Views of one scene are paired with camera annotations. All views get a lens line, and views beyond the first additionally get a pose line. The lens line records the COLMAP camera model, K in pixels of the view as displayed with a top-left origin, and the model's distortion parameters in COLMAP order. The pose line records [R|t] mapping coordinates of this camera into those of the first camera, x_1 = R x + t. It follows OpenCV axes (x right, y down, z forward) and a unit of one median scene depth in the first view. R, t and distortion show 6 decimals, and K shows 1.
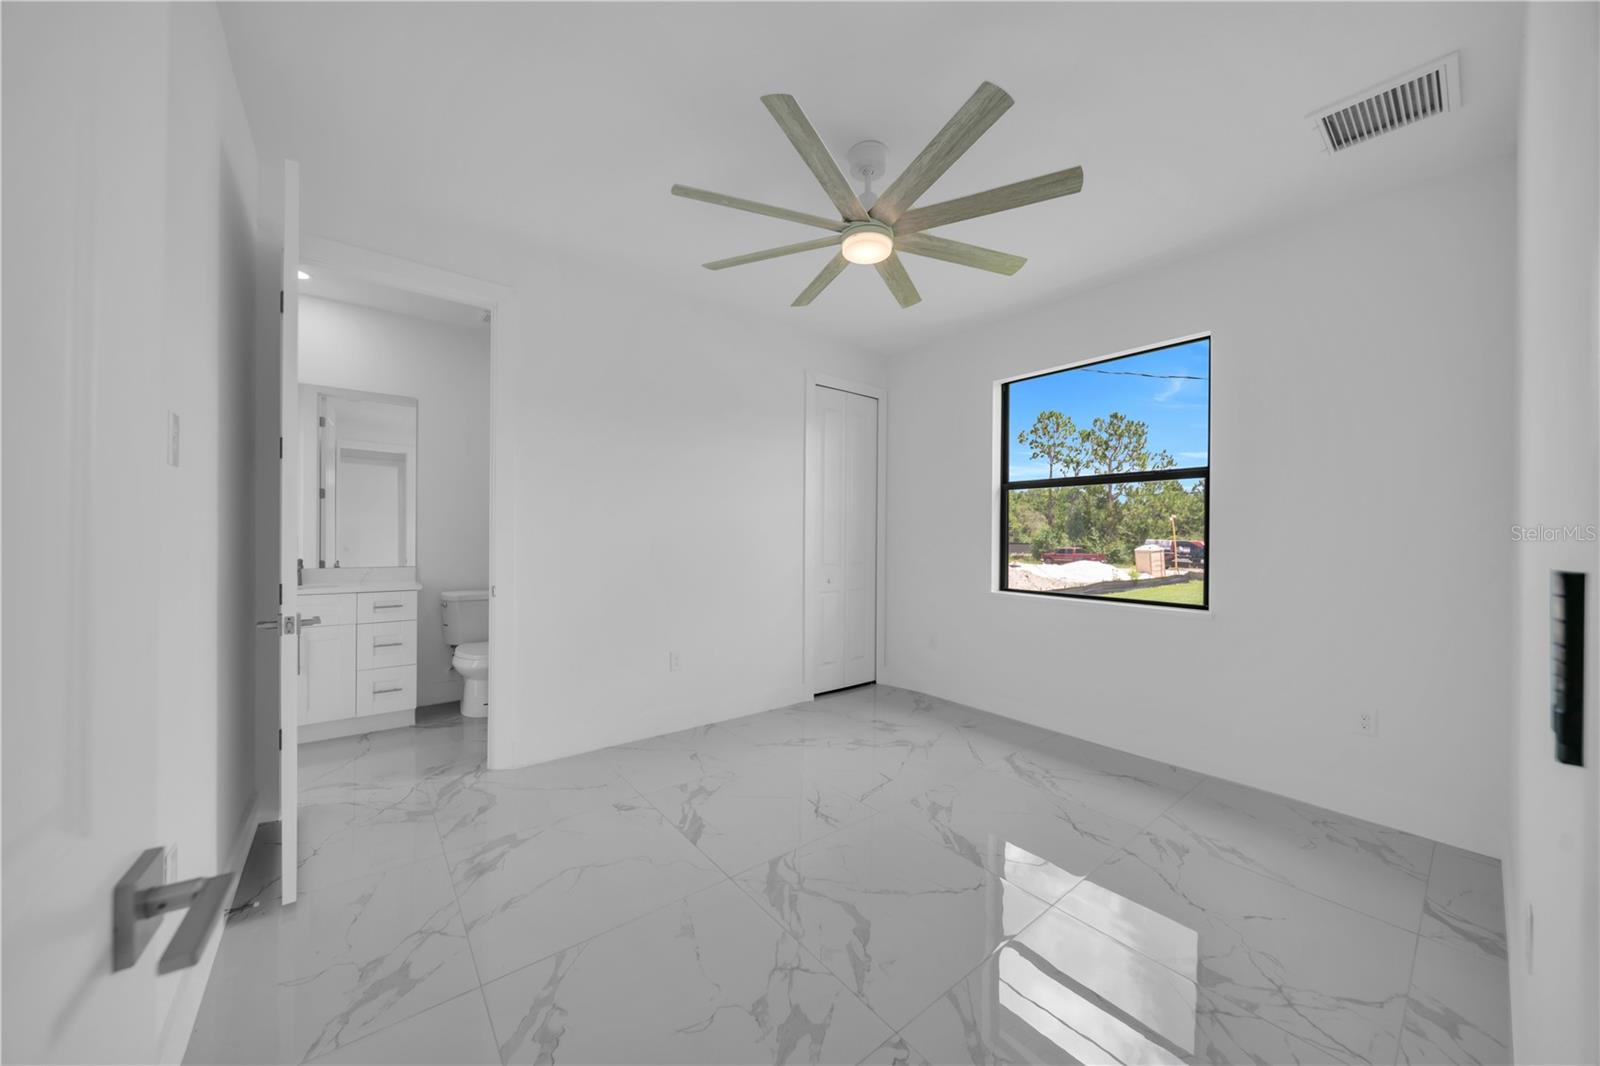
lens RADIAL K [[553.9, 0, 805.0], [0, 553.9, 536.8], [0, 0, 1]] dist [0.000386, -0.001489]
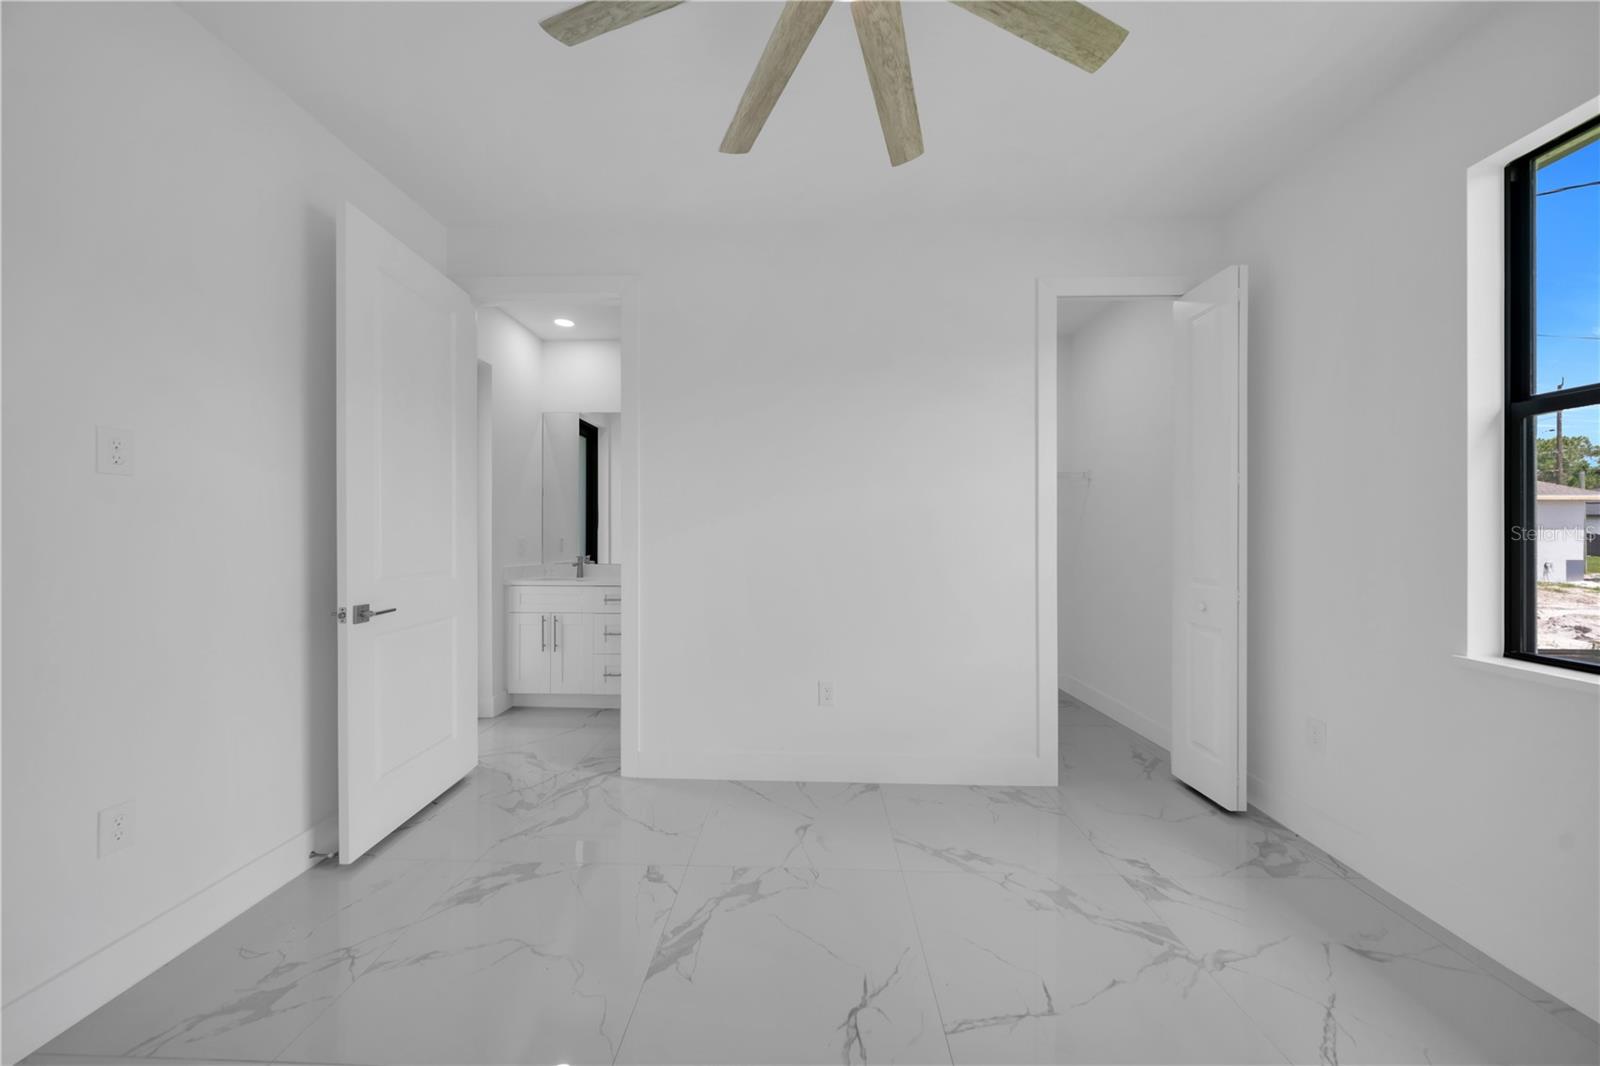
lens RADIAL K [[553.9, 0, 794.0], [0, 553.9, 537.0], [0, 0, 1]] dist [0.000386, -0.001489]
pose [[0.758730, -0.007586, -0.651361, 0.256872], [0.005497, 0.999971, -0.005243, 0.006728], [0.651382, 0.000397, 0.758750, 0.390043]]
